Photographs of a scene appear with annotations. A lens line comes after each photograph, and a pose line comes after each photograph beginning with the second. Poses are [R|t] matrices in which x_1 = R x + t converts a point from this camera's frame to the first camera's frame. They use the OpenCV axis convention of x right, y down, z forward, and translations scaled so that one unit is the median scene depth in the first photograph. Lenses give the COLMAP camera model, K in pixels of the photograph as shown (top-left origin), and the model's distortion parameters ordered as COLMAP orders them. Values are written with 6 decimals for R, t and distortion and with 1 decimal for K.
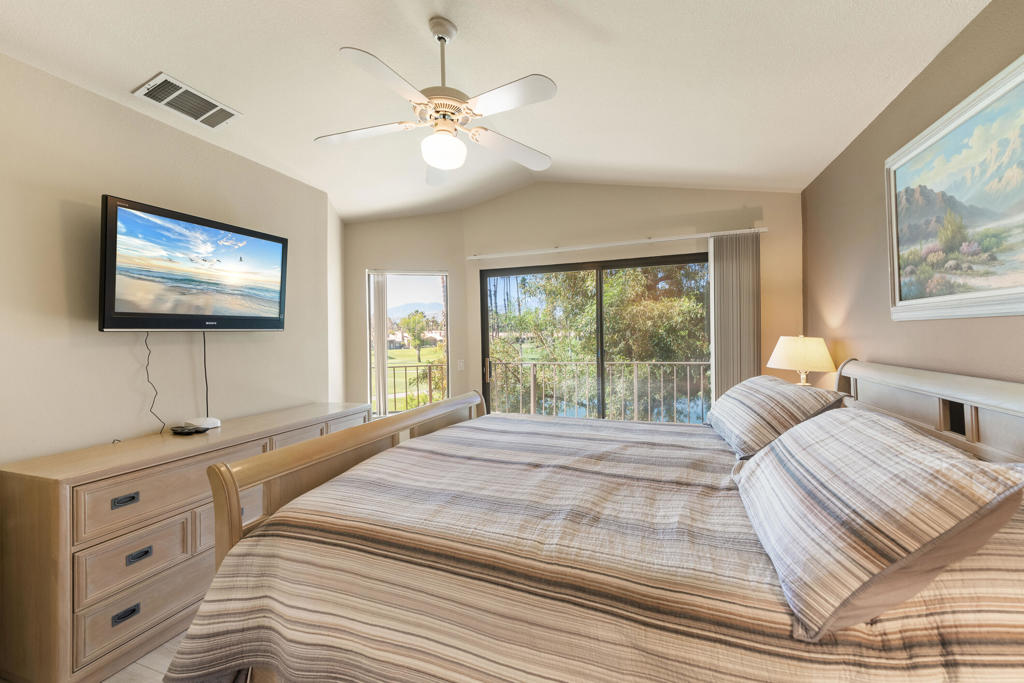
lens RADIAL K [[410.4, 0, 512.8], [0, 410.4, 335.0], [0, 0, 1]] dist [0.001653, -0.000043]
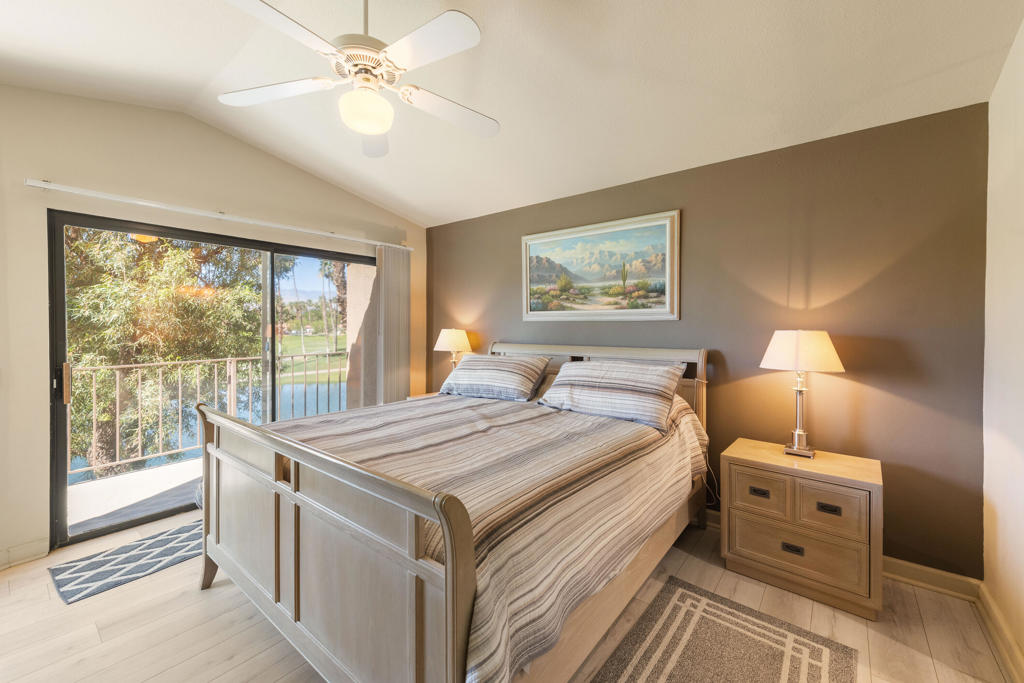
lens RADIAL K [[410.4, 0, 512.8], [0, 410.4, 335.0], [0, 0, 1]] dist [0.001653, -0.000043]
pose [[0.313074, -0.008517, 0.949691, -1.198805], [-0.005033, 0.999931, 0.010627, 0.013315], [-0.949716, -0.008107, 0.313009, 0.573582]]
